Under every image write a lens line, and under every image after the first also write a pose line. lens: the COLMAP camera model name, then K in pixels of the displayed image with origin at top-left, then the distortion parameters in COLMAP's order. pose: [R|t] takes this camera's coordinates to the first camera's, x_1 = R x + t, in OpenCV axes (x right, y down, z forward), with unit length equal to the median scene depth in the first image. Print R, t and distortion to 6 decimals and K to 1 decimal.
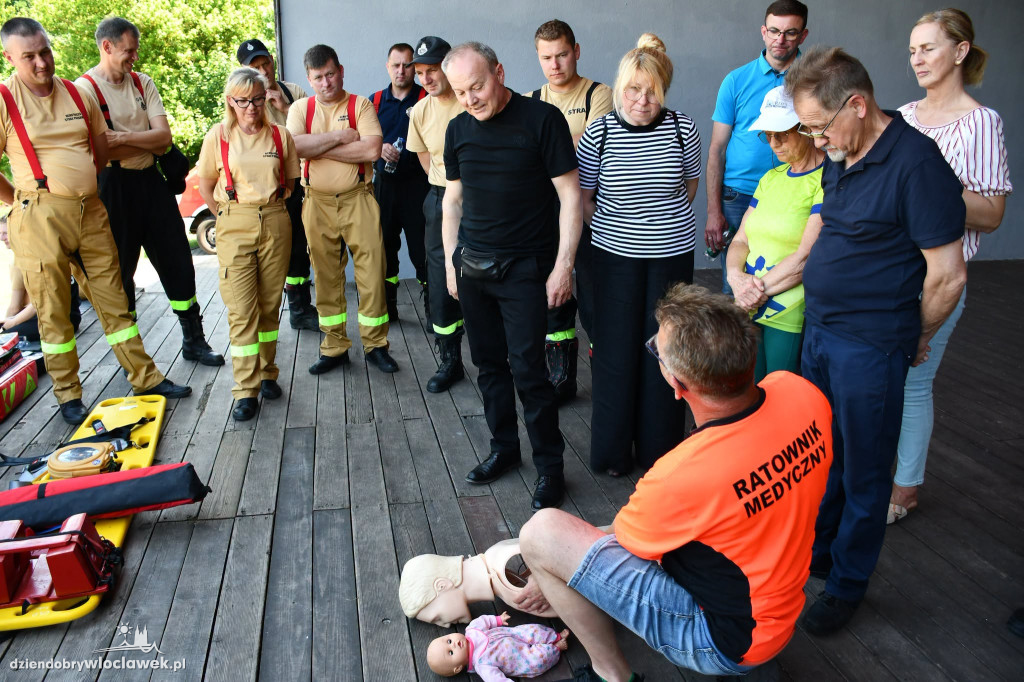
lens RADIAL K [[789.1, 0, 509.3], [0, 789.1, 342.4], [0, 0, 1]] dist [-0.143580, 0.095304]
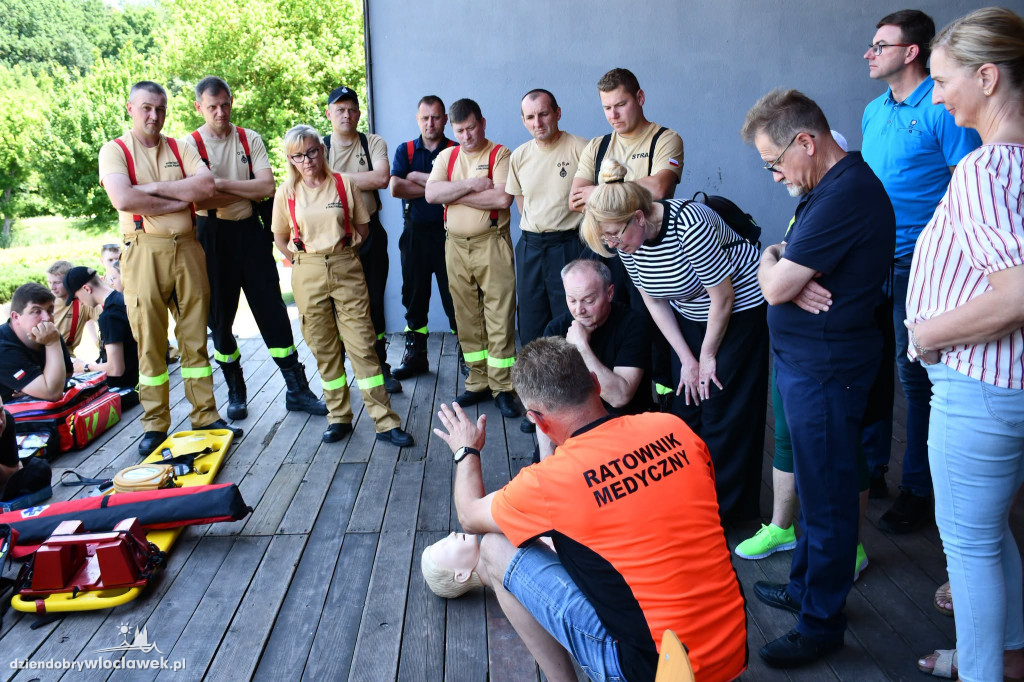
lens RADIAL K [[861.7, 0, 508.1], [0, 861.7, 348.7], [0, 0, 1]] dist [-0.090706, 0.140983]
pose [[0.986264, 0.010404, -0.164851, 0.193289], [-0.021042, 0.997797, -0.062916, 0.035821], [0.163834, 0.065520, 0.984310, -0.179031]]
